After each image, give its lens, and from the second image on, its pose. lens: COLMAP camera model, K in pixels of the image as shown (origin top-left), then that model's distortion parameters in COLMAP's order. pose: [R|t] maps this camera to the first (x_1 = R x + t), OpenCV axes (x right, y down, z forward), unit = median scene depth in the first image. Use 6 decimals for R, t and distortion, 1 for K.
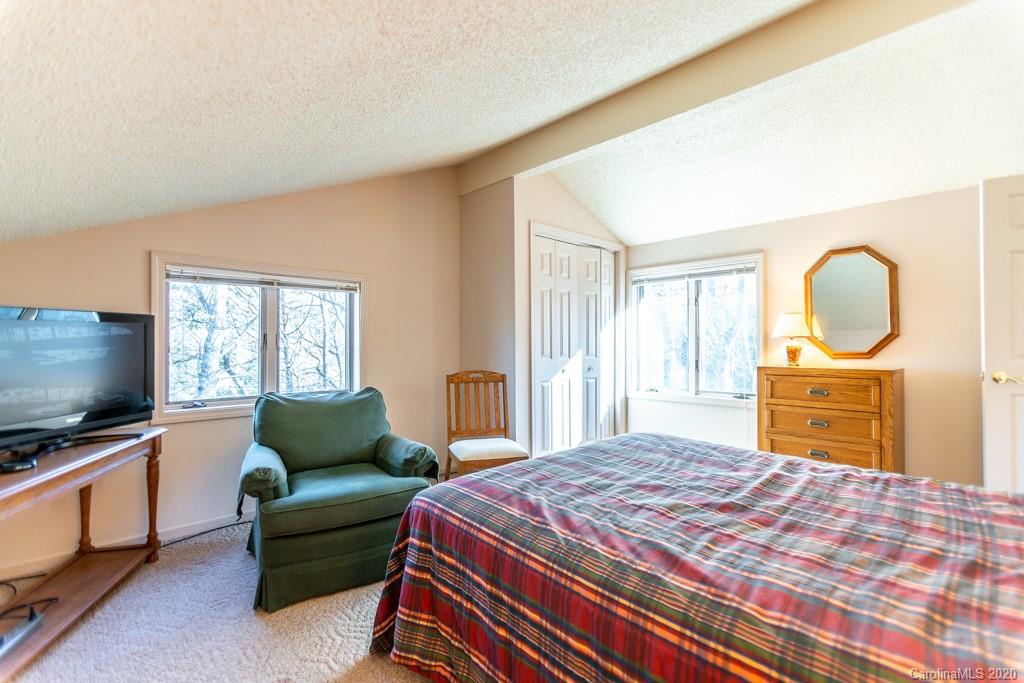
lens RADIAL K [[463.7, 0, 506.7], [0, 463.7, 341.2], [0, 0, 1]] dist [-0.001184, 0.000176]
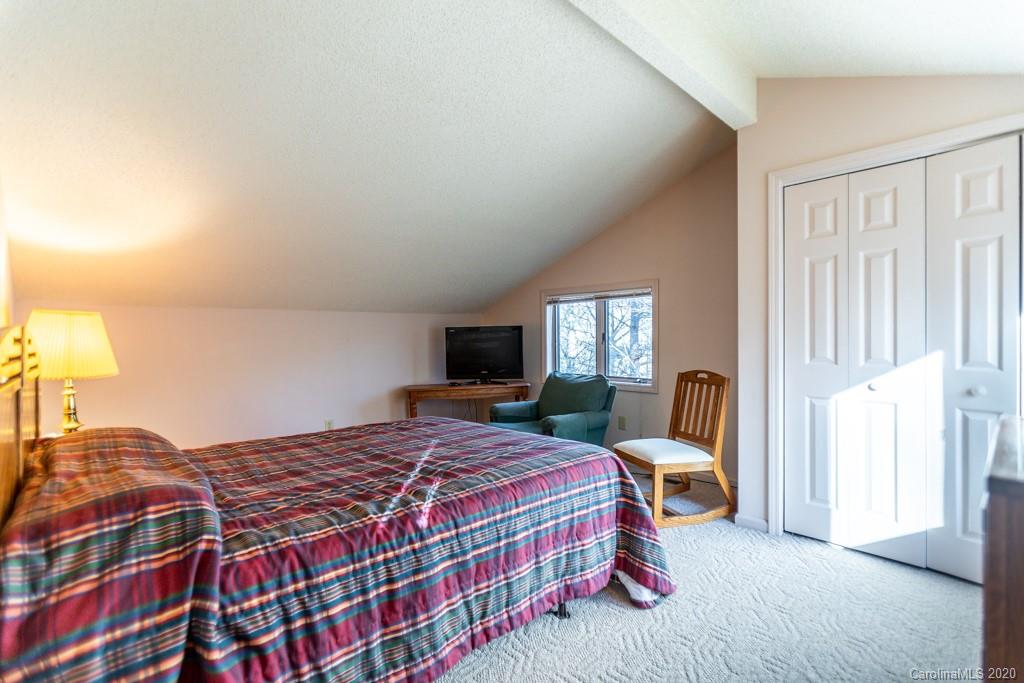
lens RADIAL K [[463.7, 0, 506.7], [0, 463.7, 341.2], [0, 0, 1]] dist [-0.001184, 0.000176]
pose [[0.006756, 0.010446, -0.999923, 0.921811], [0.011651, 0.999877, 0.010524, -0.008587], [0.999909, -0.011721, 0.006634, 0.687839]]
